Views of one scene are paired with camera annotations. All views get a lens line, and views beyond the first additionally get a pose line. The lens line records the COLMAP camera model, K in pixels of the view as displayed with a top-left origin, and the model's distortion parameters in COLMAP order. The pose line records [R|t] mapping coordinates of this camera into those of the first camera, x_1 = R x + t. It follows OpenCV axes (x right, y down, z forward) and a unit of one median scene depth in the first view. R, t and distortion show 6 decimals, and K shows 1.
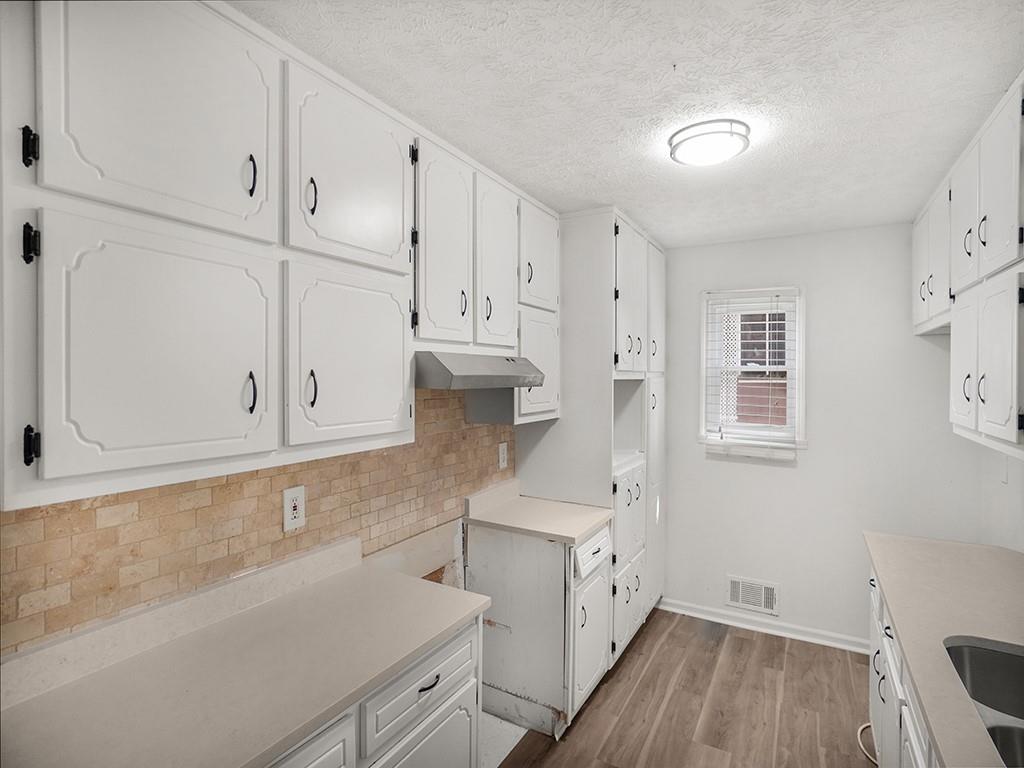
lens RADIAL K [[533.8, 0, 512.0], [0, 533.8, 384.0], [0, 0, 1]] dist [-0.001672, 0.000235]
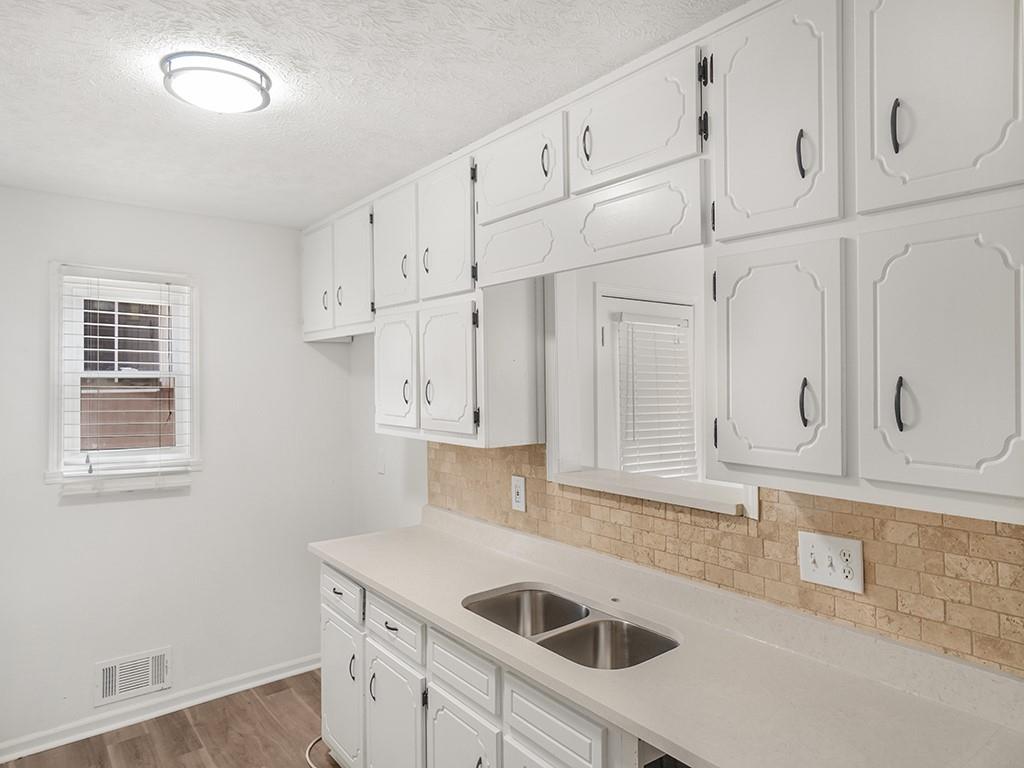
lens RADIAL K [[641.1, 0, 512.0], [0, 641.1, 384.0], [0, 0, 1]] dist [0.040090, 0.001413]
pose [[0.381887, -0.006221, 0.924188, -0.200999], [0.021567, 0.999765, -0.002182, -0.000937], [-0.923957, 0.020766, 0.381932, 0.154822]]
